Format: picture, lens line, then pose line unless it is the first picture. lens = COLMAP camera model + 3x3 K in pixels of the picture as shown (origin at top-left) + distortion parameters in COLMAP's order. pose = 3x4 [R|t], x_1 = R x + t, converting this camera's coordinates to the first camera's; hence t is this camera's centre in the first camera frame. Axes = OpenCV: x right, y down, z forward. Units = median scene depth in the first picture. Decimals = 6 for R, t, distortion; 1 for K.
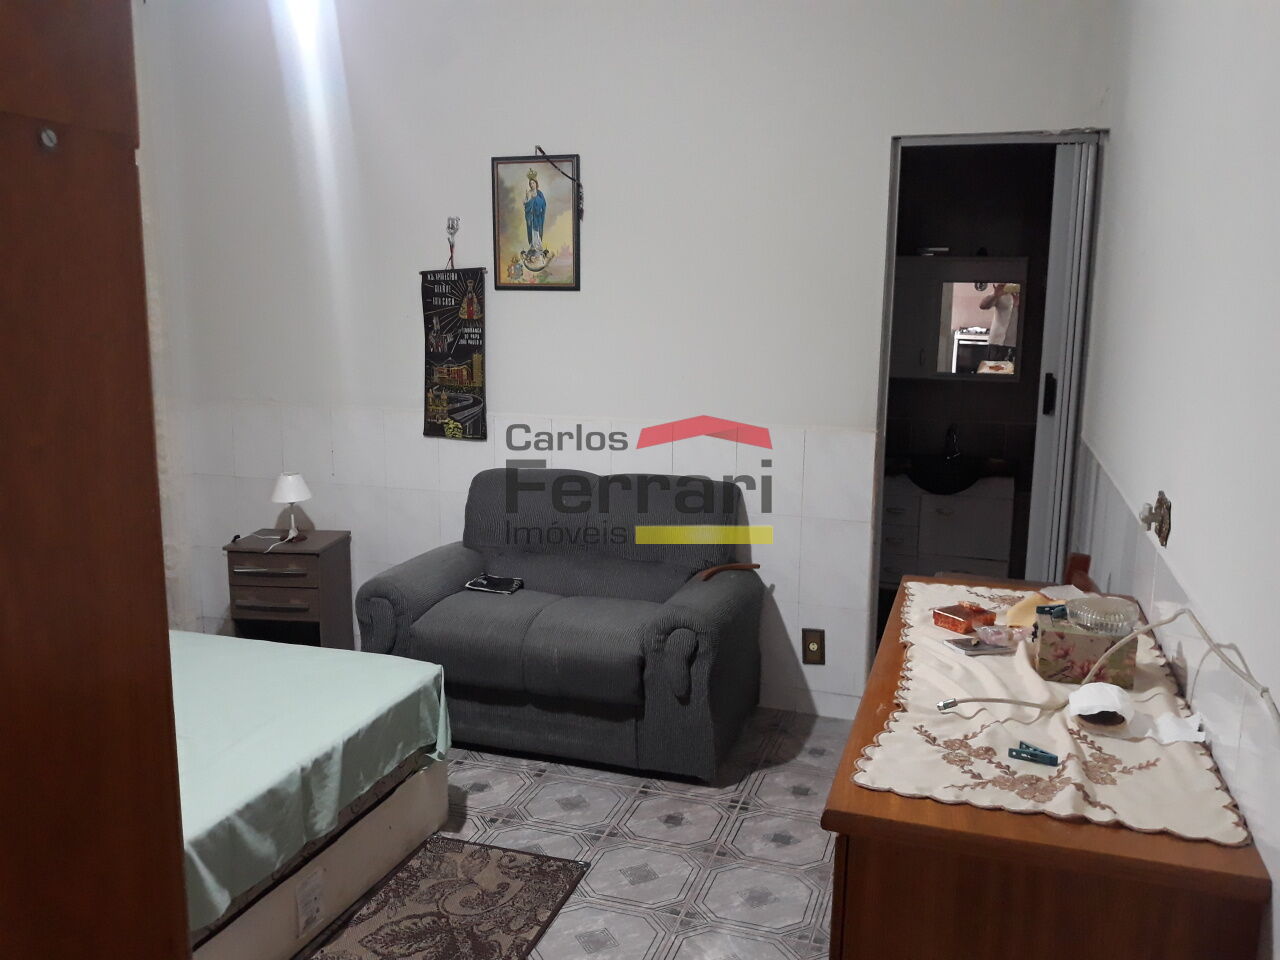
lens RADIAL K [[1079.7, 0, 636.9], [0, 1079.7, 477.8], [0, 0, 1]] dist [-0.006229, -0.015625]
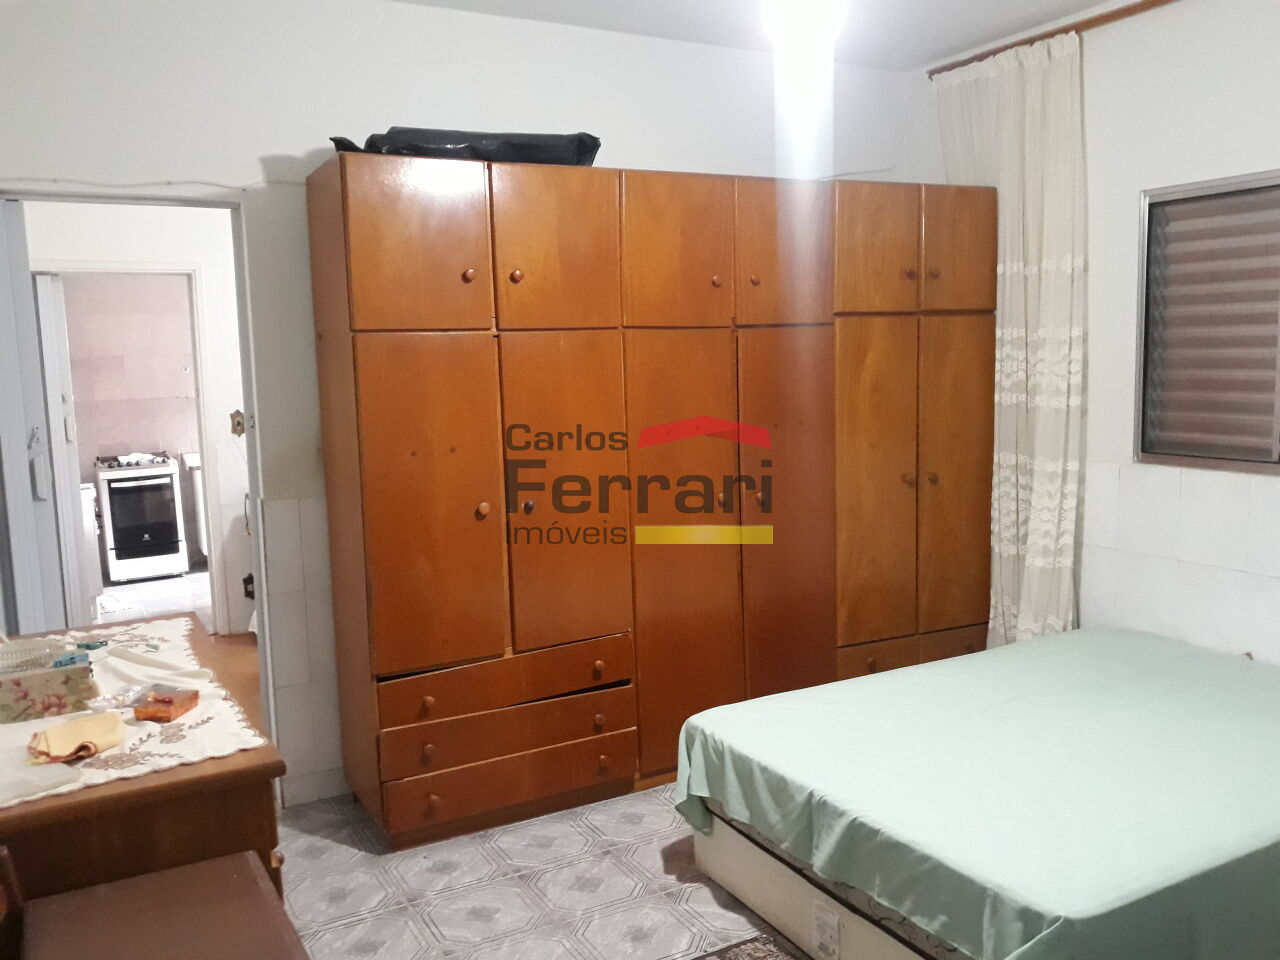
lens RADIAL K [[1079.7, 0, 636.9], [0, 1079.7, 477.8], [0, 0, 1]] dist [-0.006229, -0.015625]
pose [[-0.675201, 0.097678, -0.731138, 0.536278], [-0.103341, 0.968892, 0.224875, -0.245711], [0.730359, 0.227393, -0.644103, 1.435381]]
